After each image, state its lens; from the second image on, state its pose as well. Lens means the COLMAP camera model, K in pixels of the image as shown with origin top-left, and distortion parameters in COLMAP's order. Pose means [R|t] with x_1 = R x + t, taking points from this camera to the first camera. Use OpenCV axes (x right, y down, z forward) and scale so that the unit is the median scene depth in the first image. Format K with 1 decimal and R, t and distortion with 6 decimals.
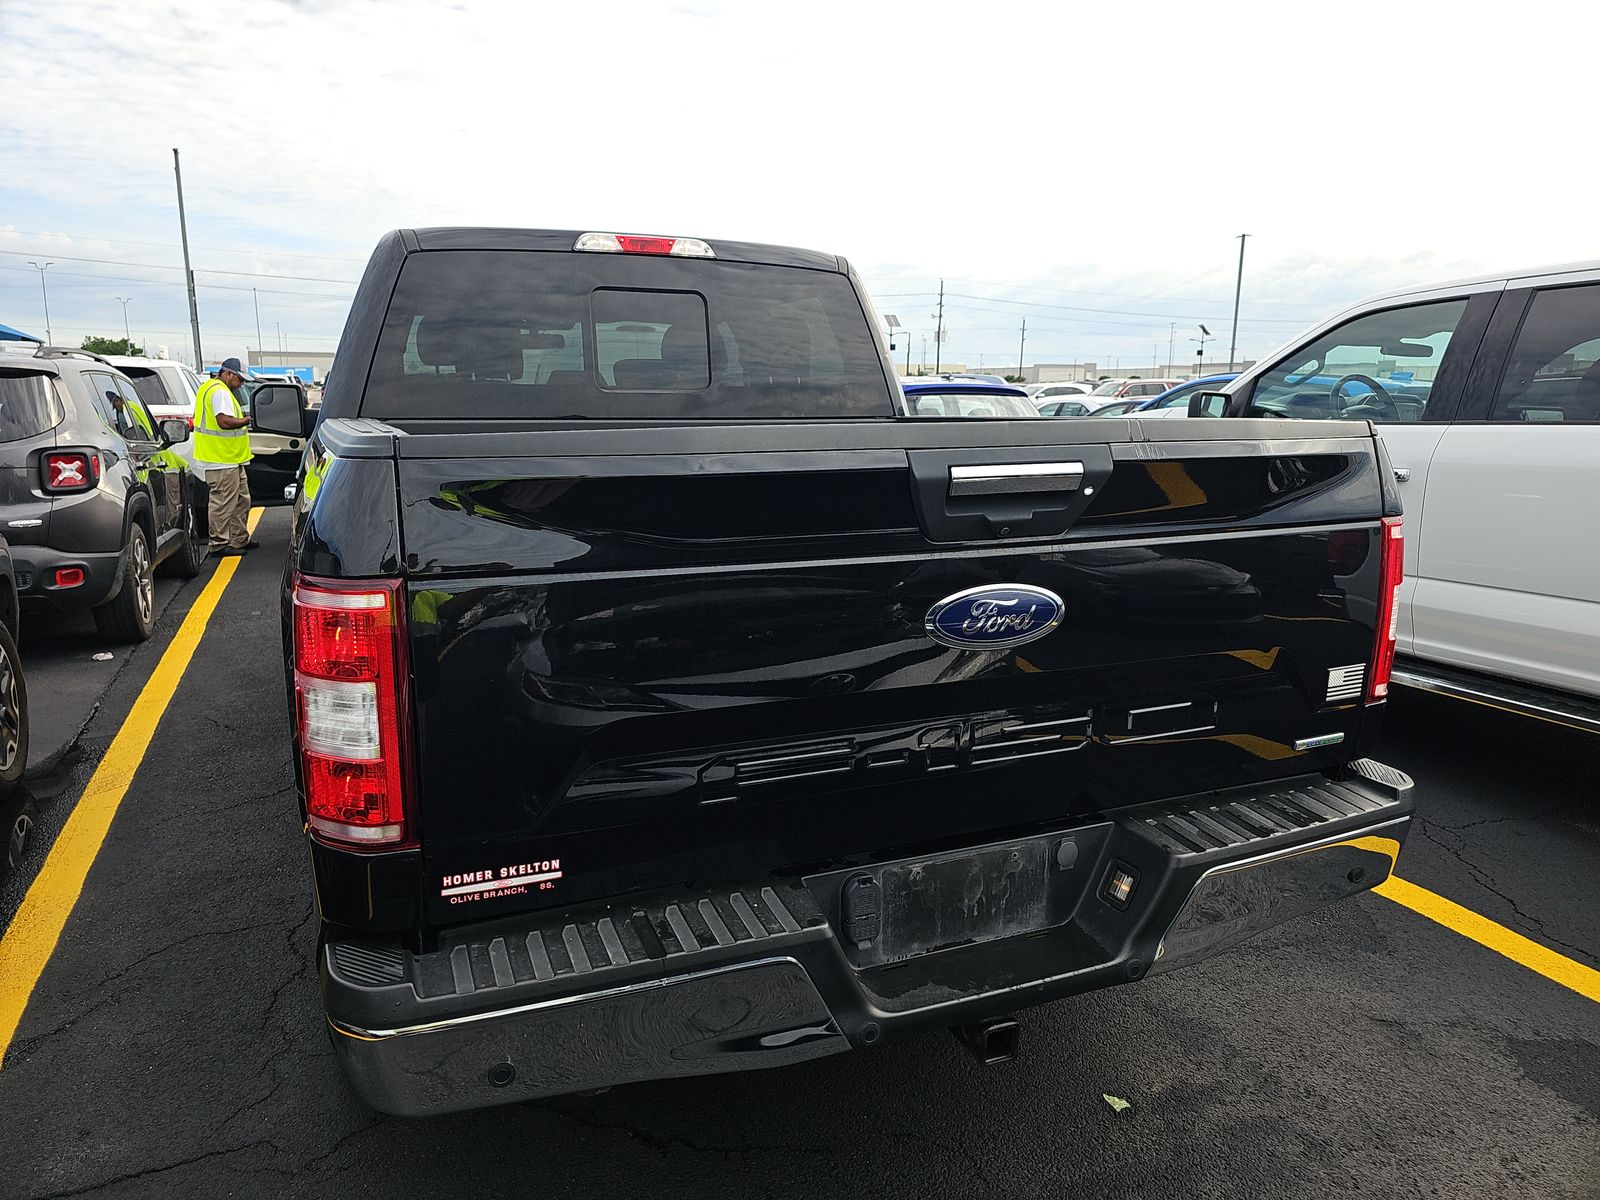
lens RADIAL K [[1043.8, 0, 789.4], [0, 1043.8, 601.9], [0, 0, 1]] dist [0.042831, -0.017322]
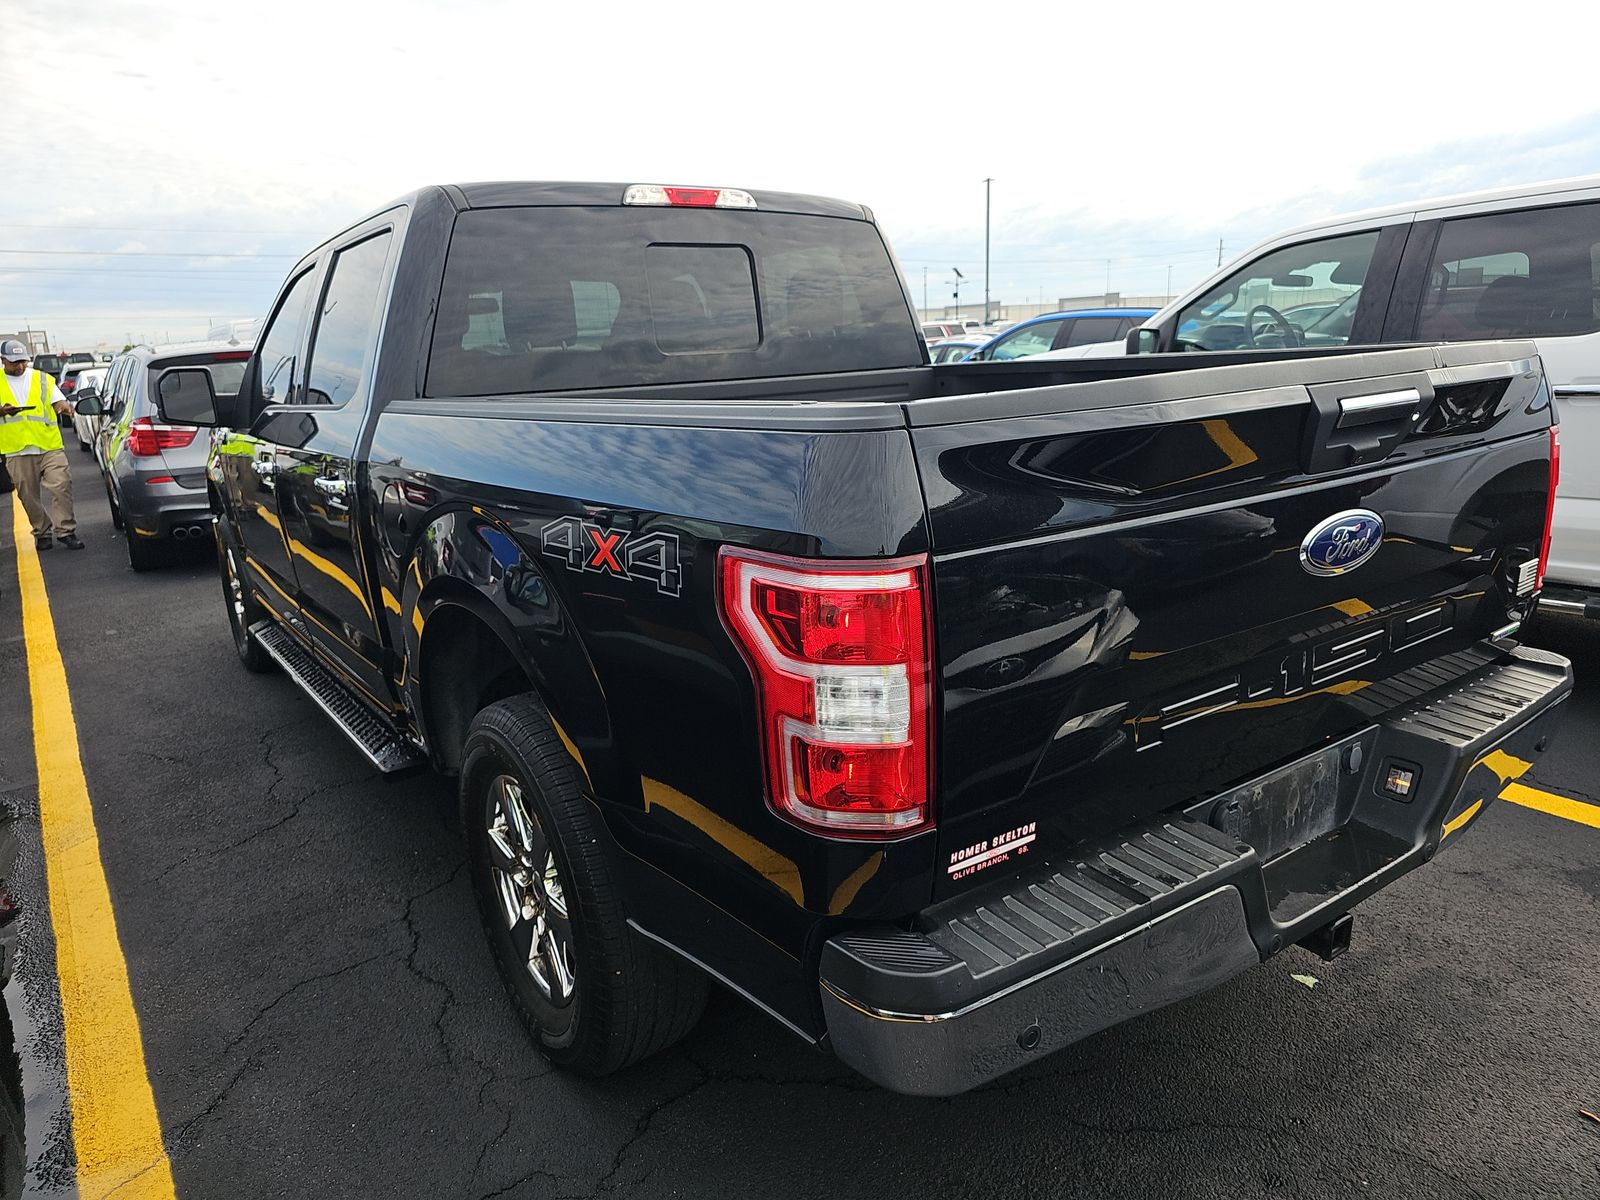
lens RADIAL K [[1043.8, 0, 790.5], [0, 1043.8, 611.1], [0, 0, 1]] dist [0.042831, -0.017322]
pose [[0.973930, -0.101885, 0.202683, -0.450682], [0.091693, 0.994033, 0.059082, -0.024316], [-0.207493, -0.038958, 0.977460, 0.058970]]
